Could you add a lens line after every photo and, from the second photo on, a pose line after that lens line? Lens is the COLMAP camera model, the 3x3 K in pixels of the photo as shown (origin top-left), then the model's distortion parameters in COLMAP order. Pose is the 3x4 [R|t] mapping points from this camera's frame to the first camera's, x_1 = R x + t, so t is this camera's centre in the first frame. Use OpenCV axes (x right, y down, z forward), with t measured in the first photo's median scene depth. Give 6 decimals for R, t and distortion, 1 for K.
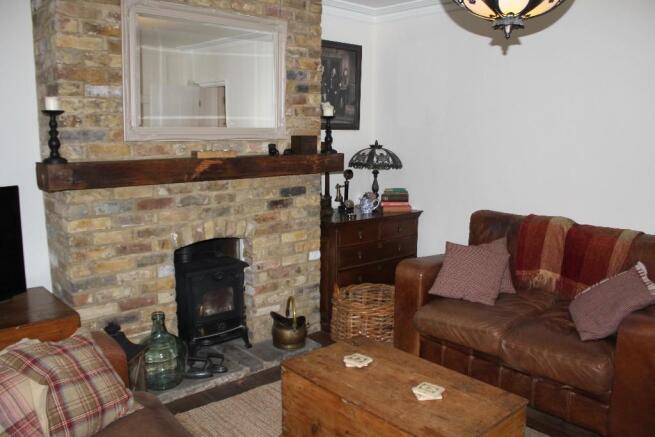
lens RADIAL K [[542.7, 0, 328.2], [0, 542.7, 221.4], [0, 0, 1]] dist [-0.150655, 0.117802]
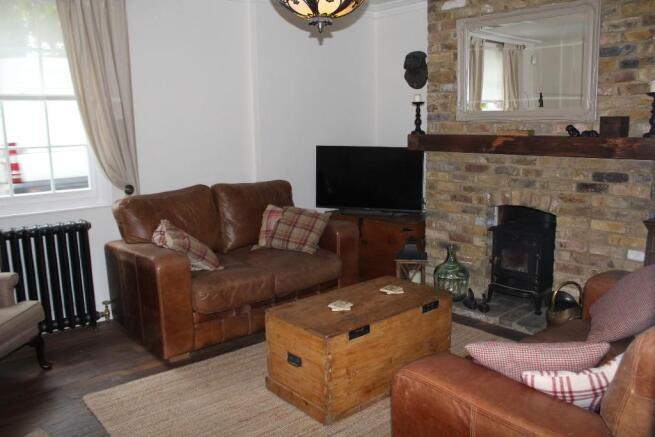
lens RADIAL K [[542.7, 0, 328.3], [0, 542.7, 218.2], [0, 0, 1]] dist [-0.150655, 0.117802]
pose [[-0.015220, 0.158263, -0.987280, 0.955396], [-0.153776, 0.975277, 0.158709, -0.062612], [0.987989, 0.154235, 0.009493, 0.597464]]
